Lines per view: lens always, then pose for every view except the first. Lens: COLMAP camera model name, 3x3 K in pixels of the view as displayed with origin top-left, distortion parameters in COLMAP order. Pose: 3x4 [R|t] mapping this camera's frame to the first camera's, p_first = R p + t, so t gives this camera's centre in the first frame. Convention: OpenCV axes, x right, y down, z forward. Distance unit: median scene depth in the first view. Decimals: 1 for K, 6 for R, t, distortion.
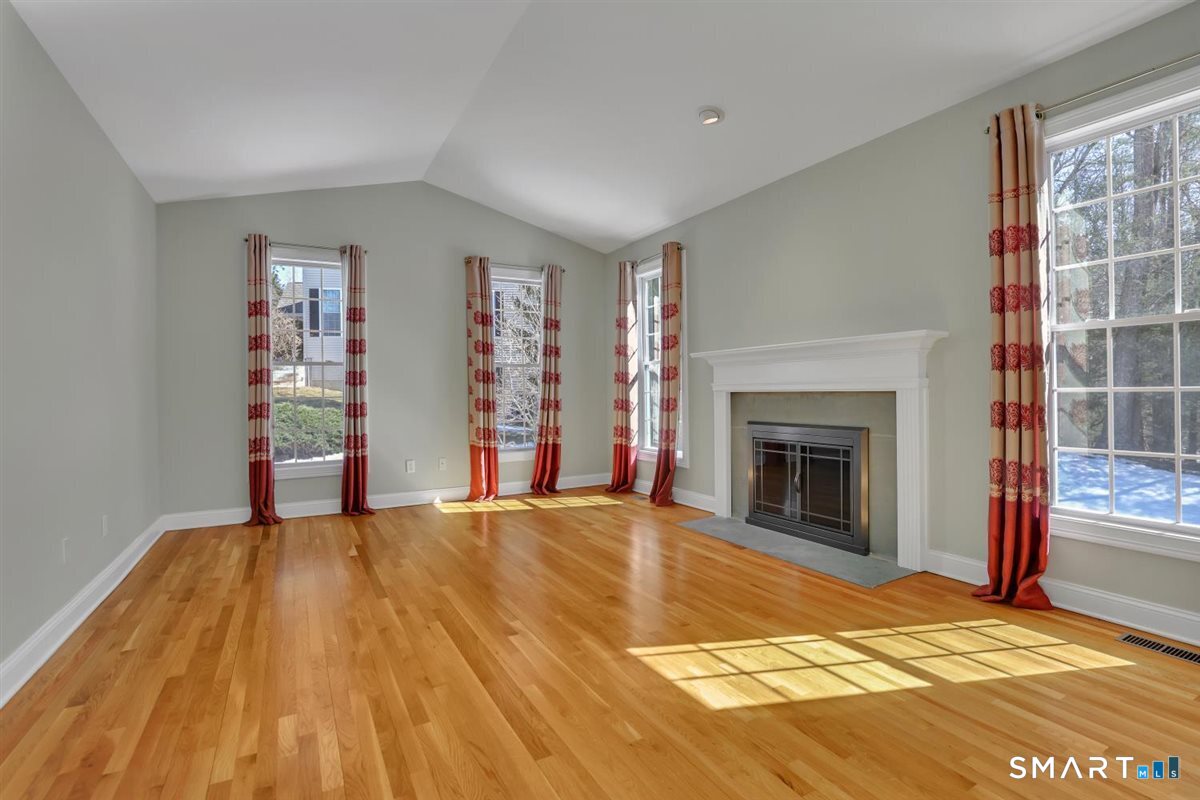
lens RADIAL K [[557.4, 0, 607.3], [0, 557.4, 386.9], [0, 0, 1]] dist [-0.016880, 0.000871]
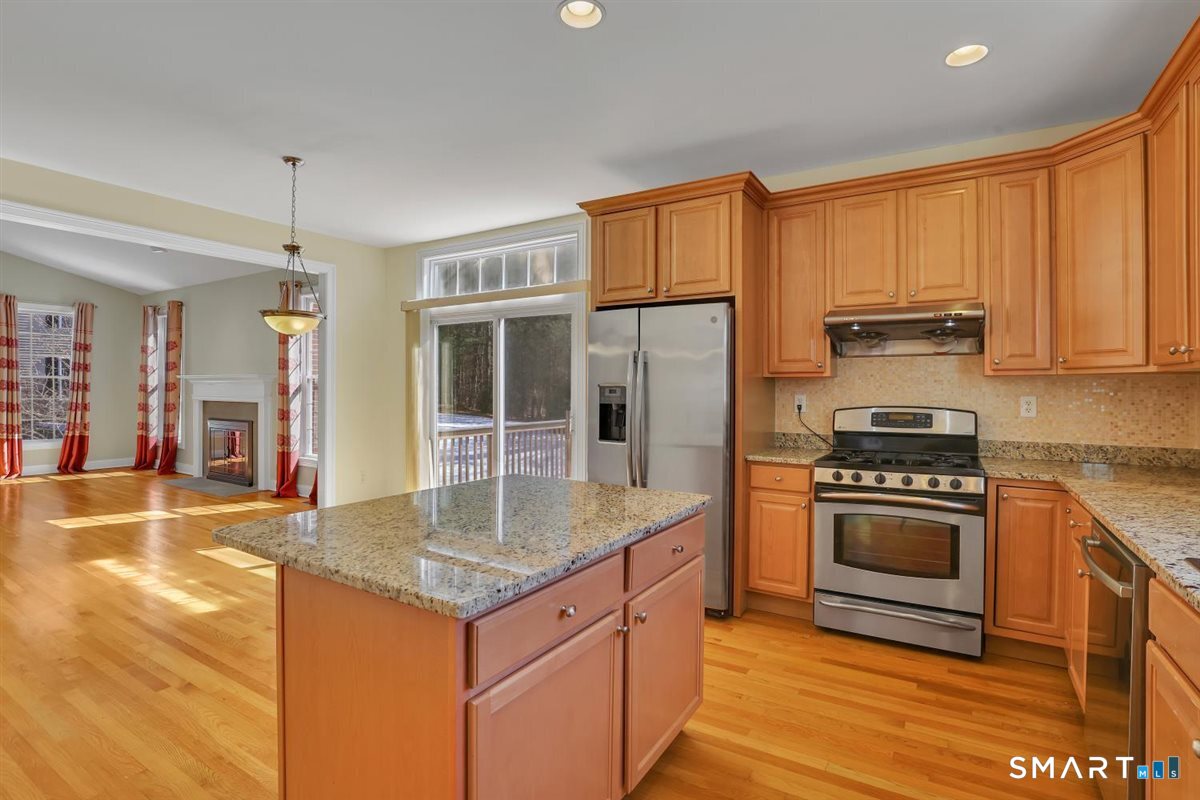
lens RADIAL K [[557.4, 0, 600.2], [0, 557.4, 392.6], [0, 0, 1]] dist [-0.016880, 0.000871]
pose [[0.871451, 0.018209, 0.490144, 0.349490], [-0.018885, 0.999815, -0.003567, -0.021653], [-0.490118, -0.006147, 0.871634, -0.782245]]
